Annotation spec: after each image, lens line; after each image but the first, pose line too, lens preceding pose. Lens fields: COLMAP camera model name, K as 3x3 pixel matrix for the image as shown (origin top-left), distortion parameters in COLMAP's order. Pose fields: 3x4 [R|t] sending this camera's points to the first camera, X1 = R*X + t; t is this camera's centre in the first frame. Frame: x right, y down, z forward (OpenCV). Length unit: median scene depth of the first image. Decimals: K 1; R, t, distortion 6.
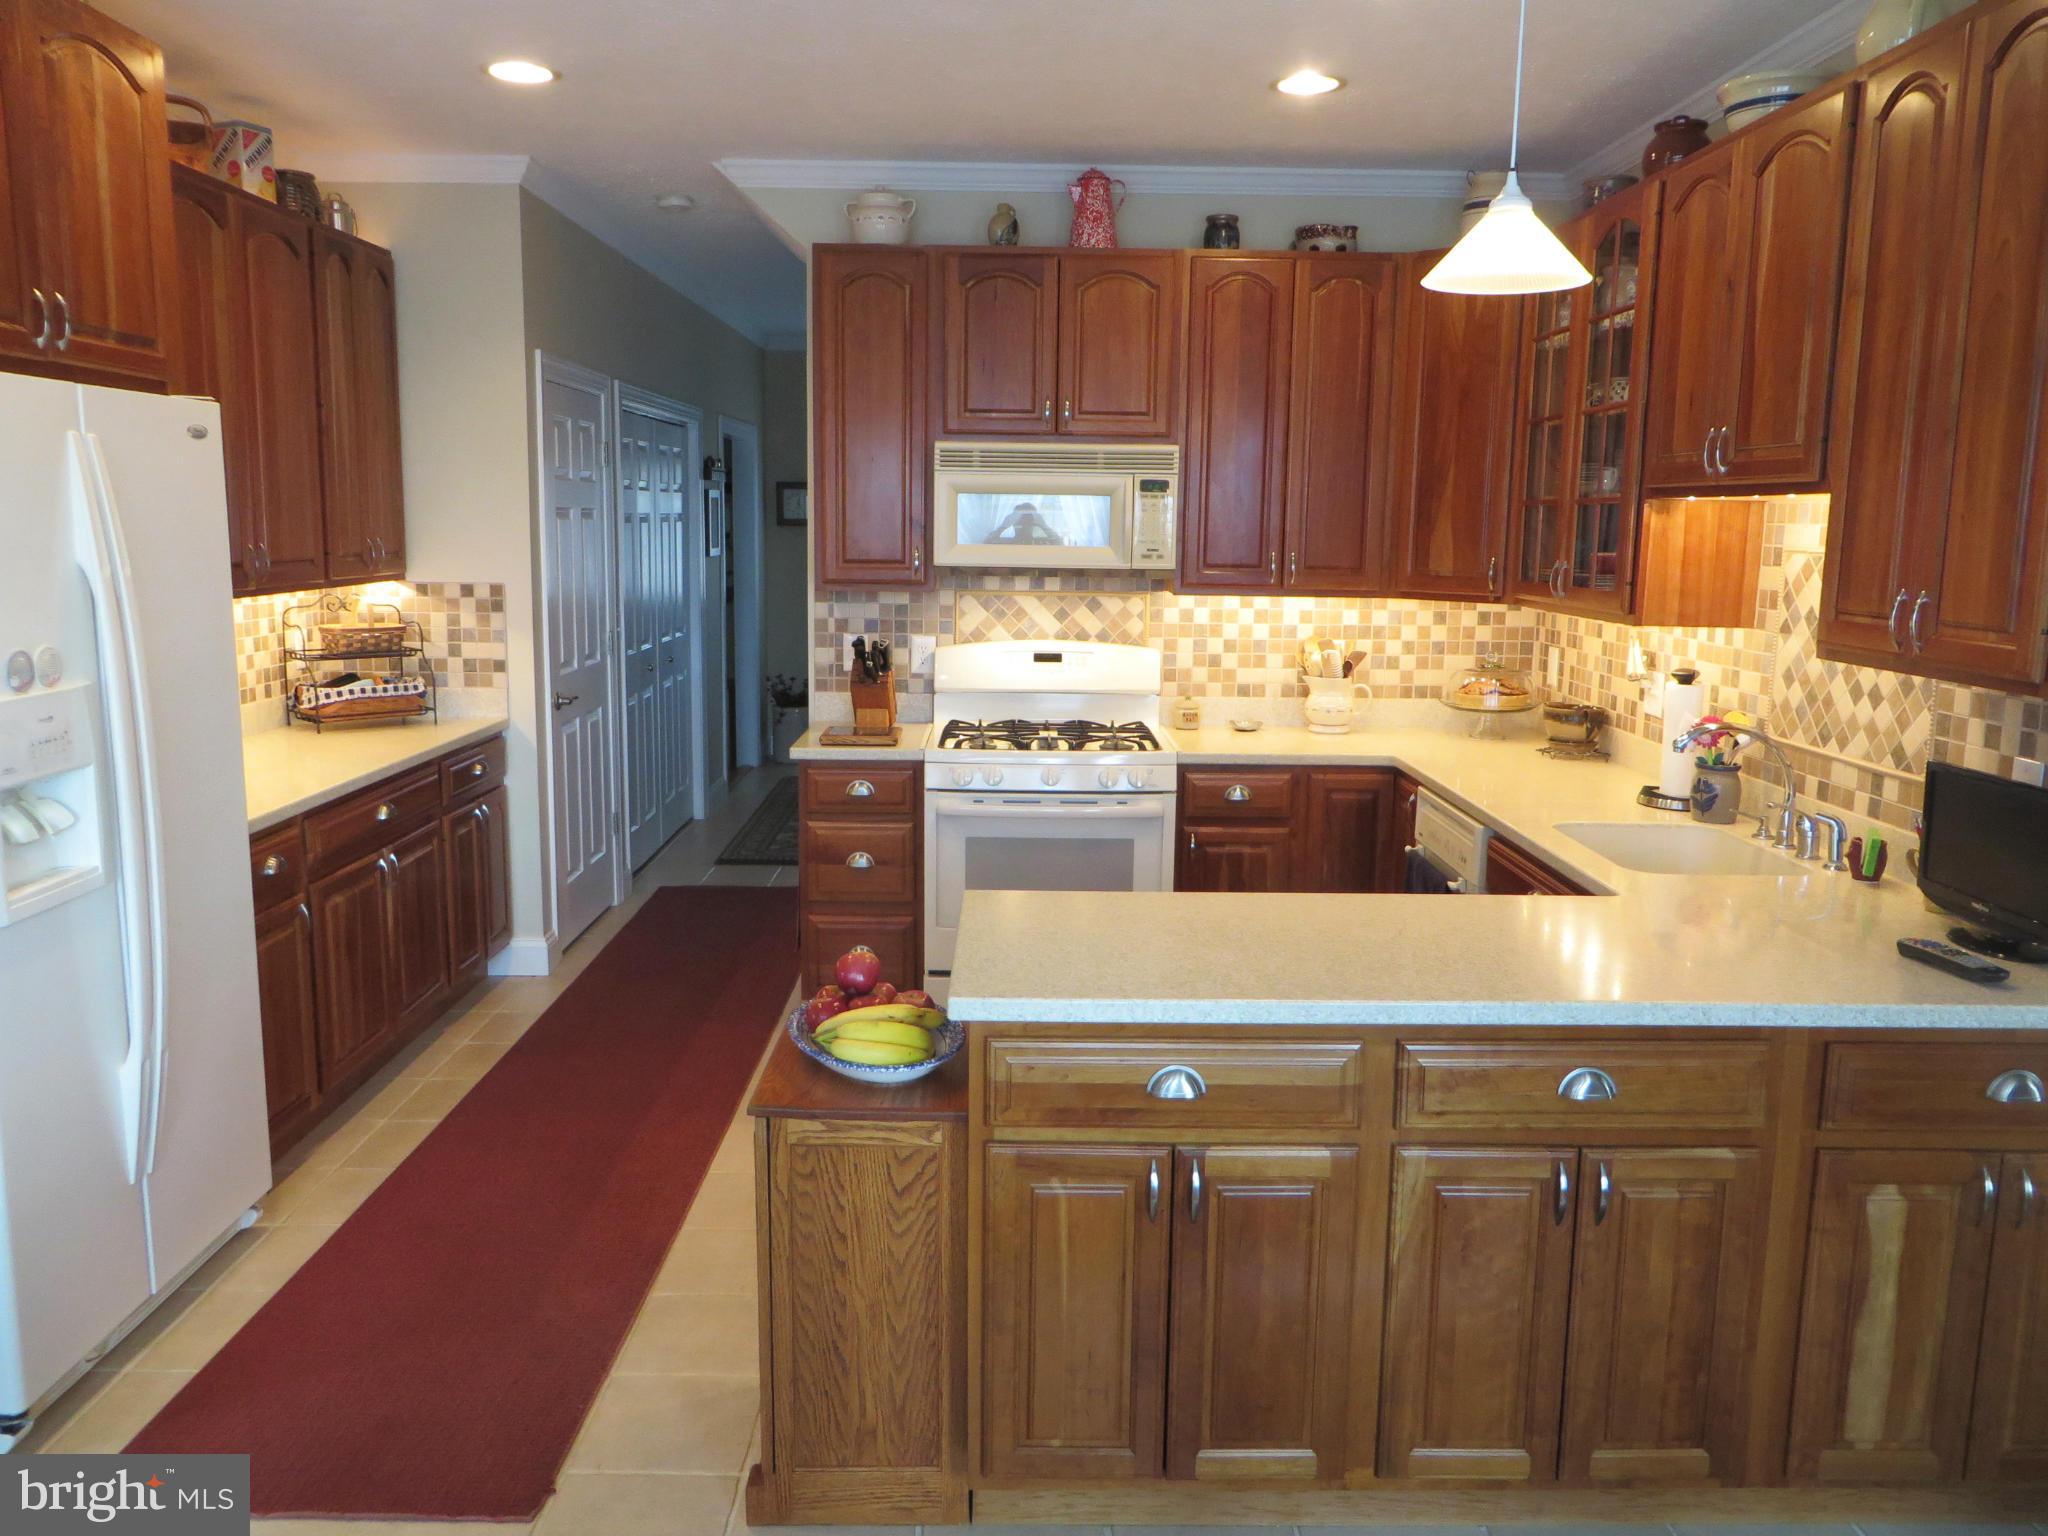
lens RADIAL K [[1551.6, 0, 1038.5], [0, 1551.6, 768.2], [0, 0, 1]] dist [-0.012455, 0.008750]
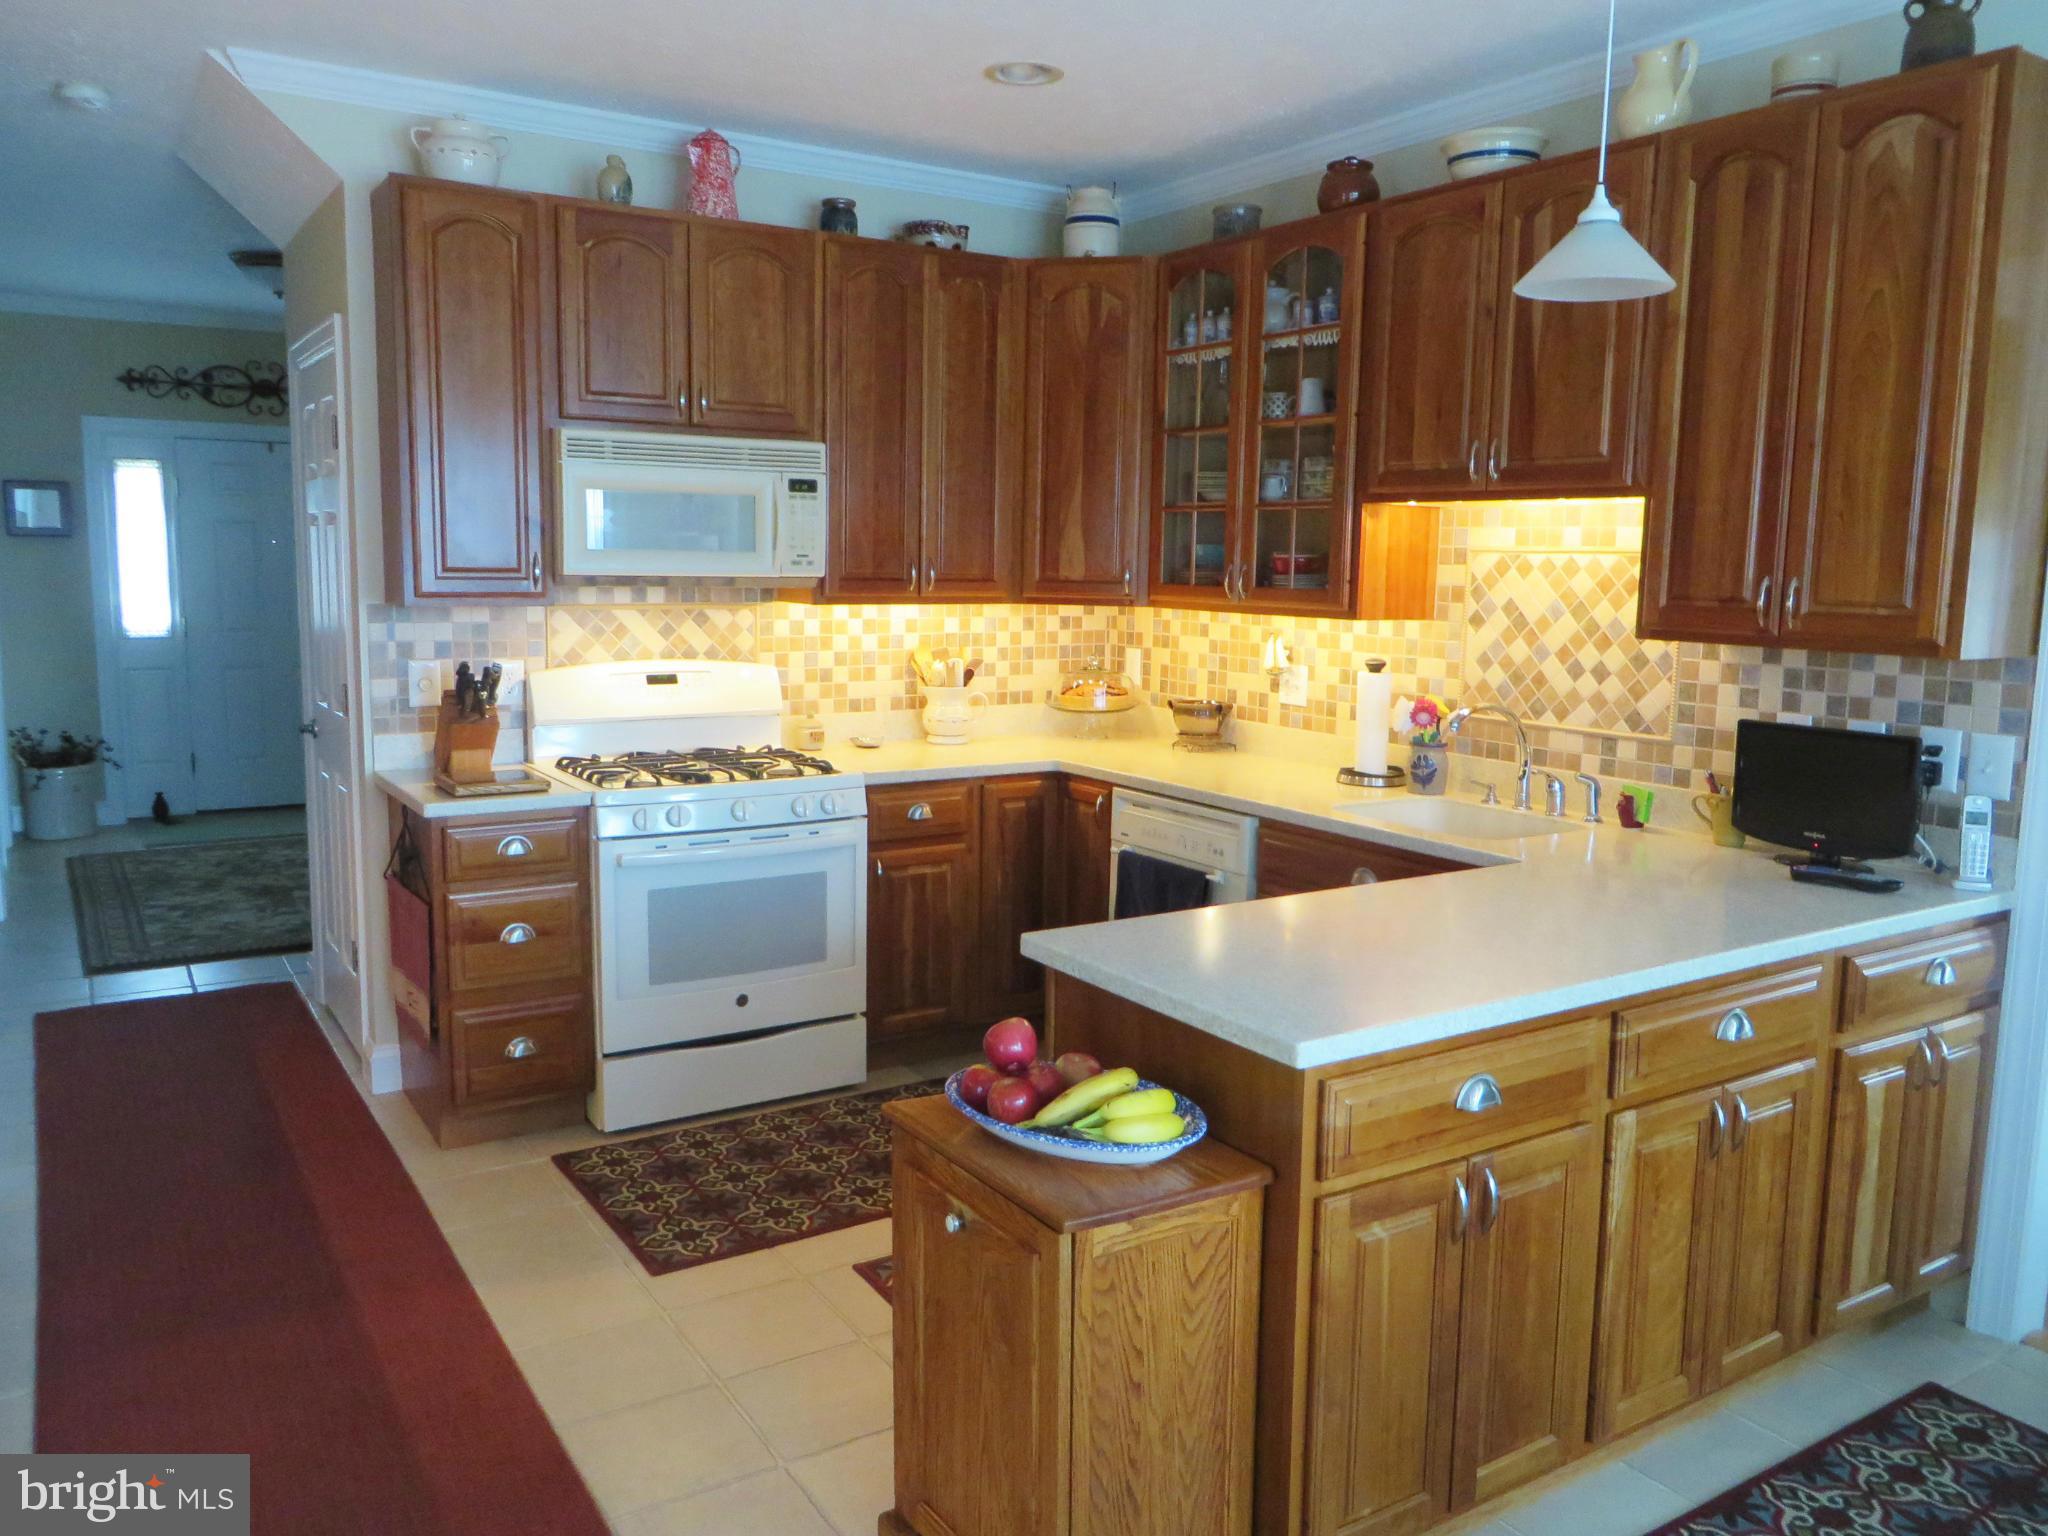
lens RADIAL K [[1551.6, 0, 1026.4], [0, 1551.6, 763.8], [0, 0, 1]] dist [-0.012455, 0.008750]
pose [[0.846272, -0.071846, 0.527885, -0.311860], [0.080601, 0.996726, 0.006442, -0.013605], [-0.526619, 0.037096, 0.849292, 0.160532]]
